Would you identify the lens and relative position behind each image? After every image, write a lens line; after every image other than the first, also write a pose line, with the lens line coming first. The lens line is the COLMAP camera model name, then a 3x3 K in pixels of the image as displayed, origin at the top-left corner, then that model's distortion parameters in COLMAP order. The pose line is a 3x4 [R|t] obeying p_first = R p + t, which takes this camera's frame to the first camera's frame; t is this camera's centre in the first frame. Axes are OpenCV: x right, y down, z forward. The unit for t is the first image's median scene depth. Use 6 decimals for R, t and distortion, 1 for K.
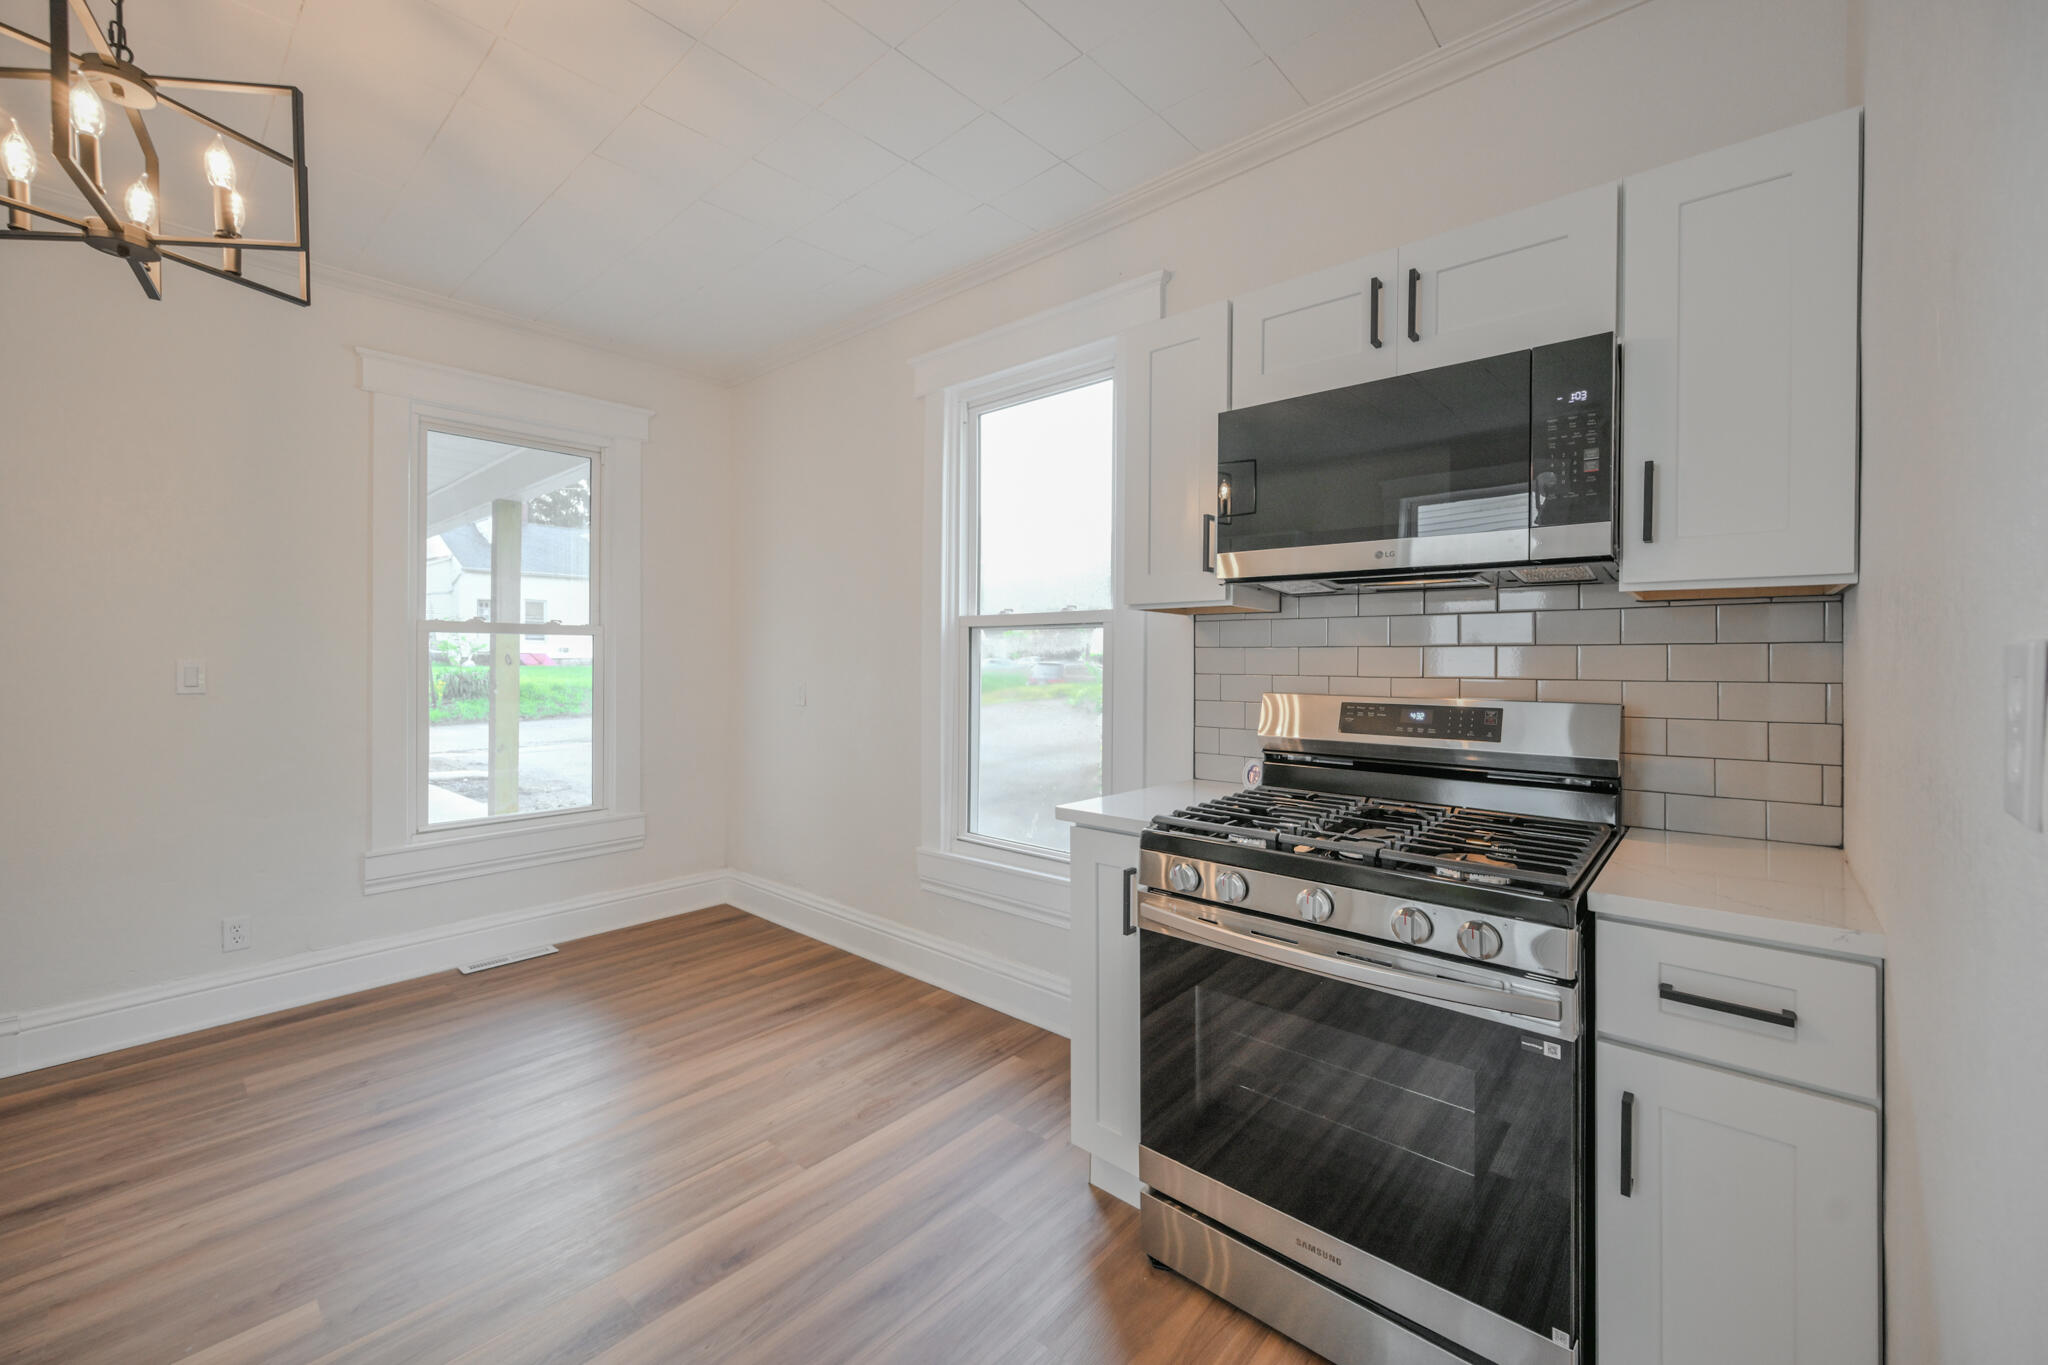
lens RADIAL K [[816.9, 0, 1018.8], [0, 816.9, 660.6], [0, 0, 1]] dist [-0.001852, 0.000094]
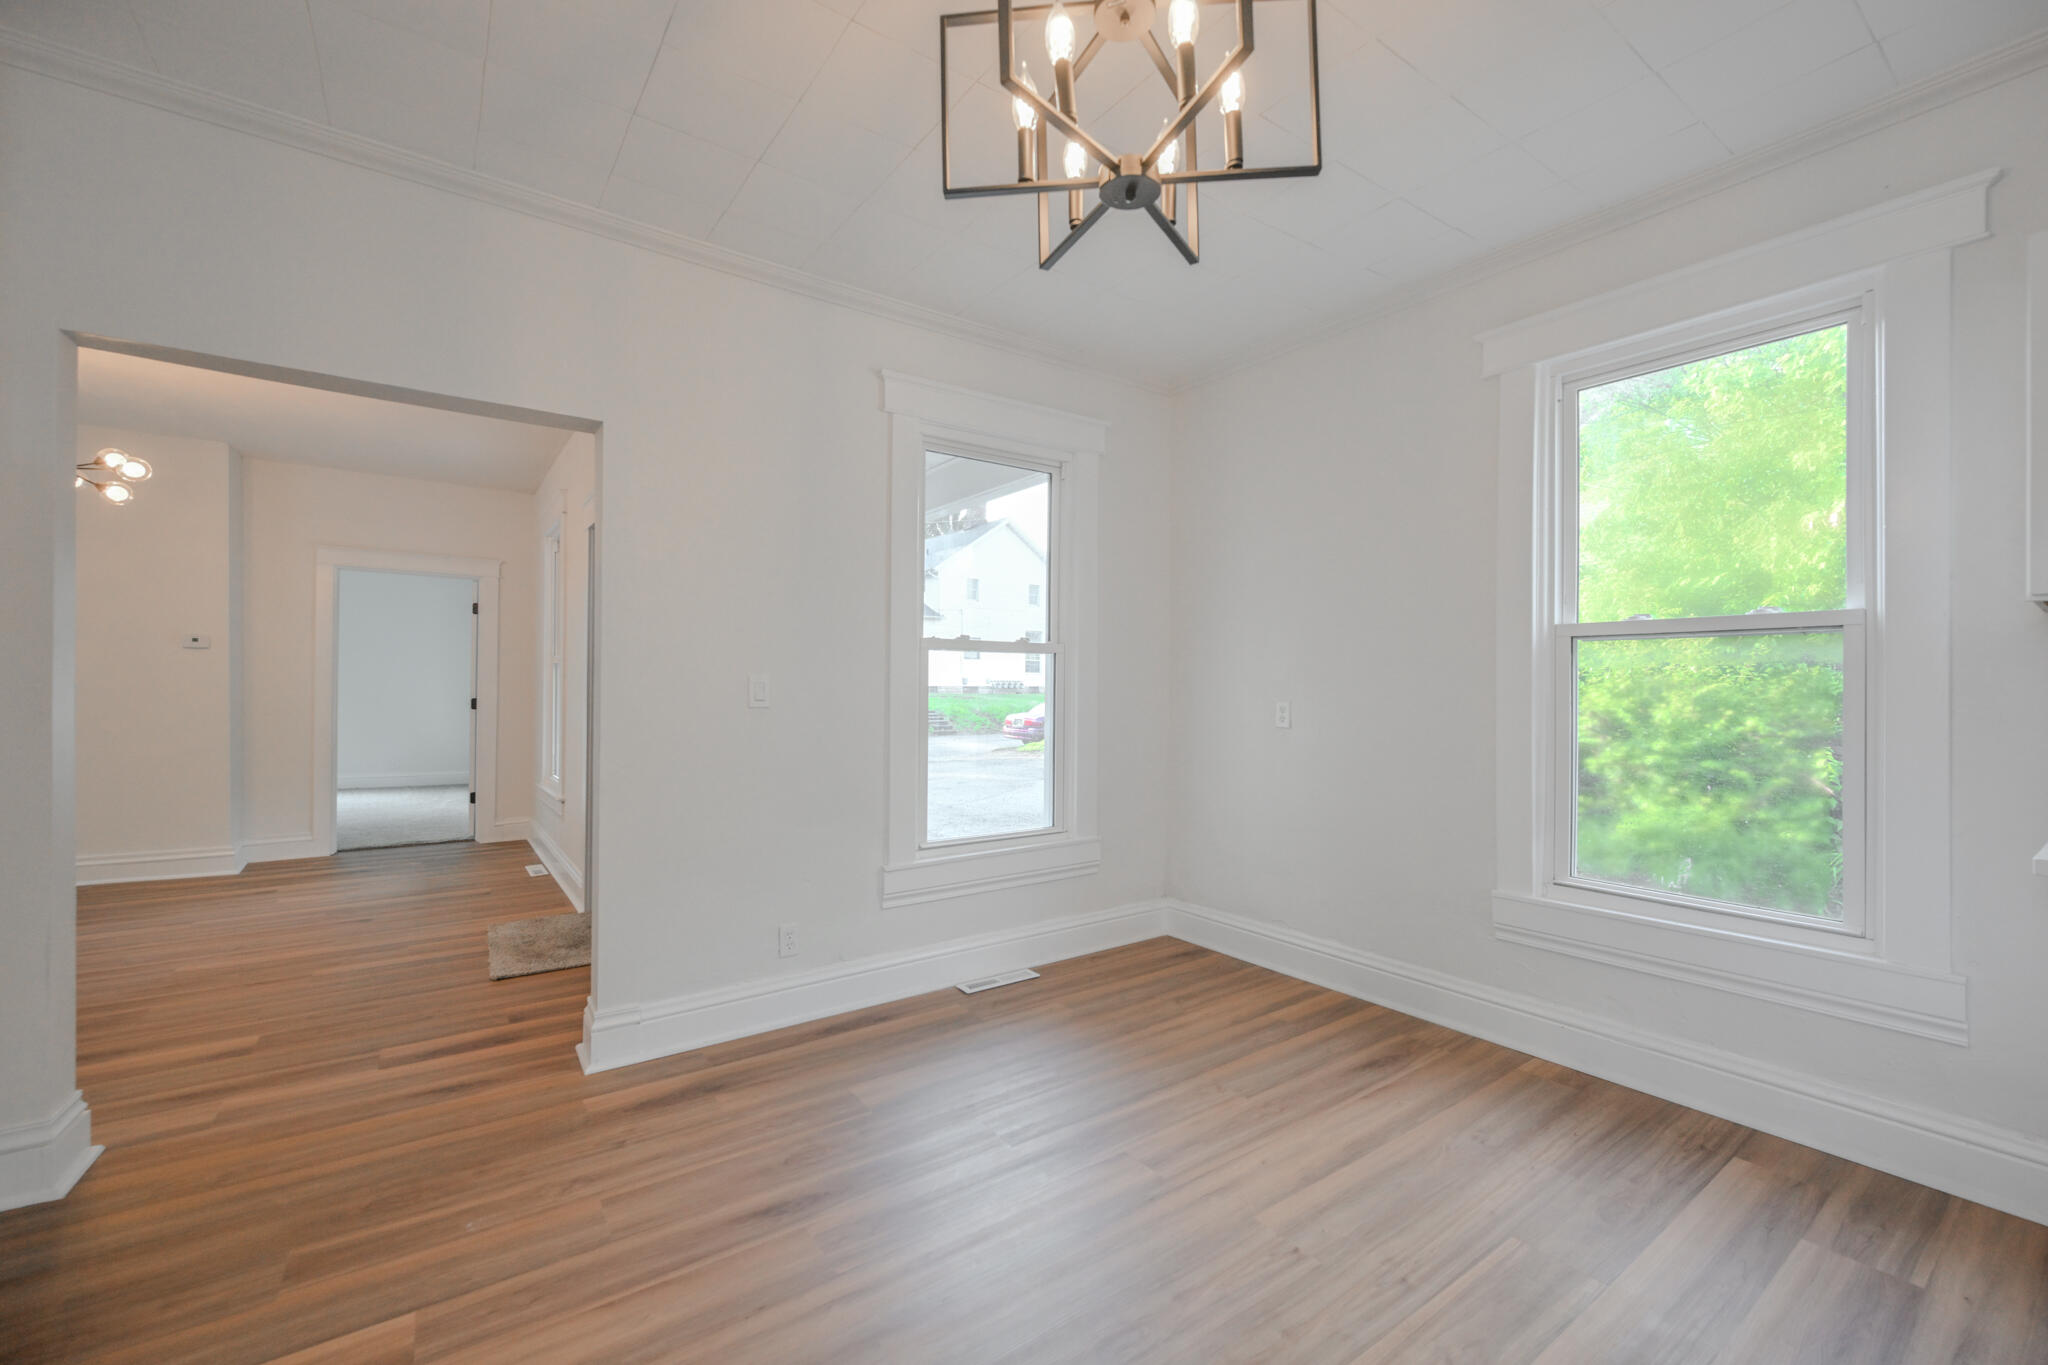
lens RADIAL K [[816.9, 0, 1039.5], [0, 816.9, 681.2], [0, 0, 1]] dist [-0.001852, 0.000094]
pose [[0.978726, 0.000651, -0.205170, -0.408382], [-0.003037, 0.999931, -0.011316, 0.016133], [0.205148, 0.011699, 0.978661, 0.044216]]
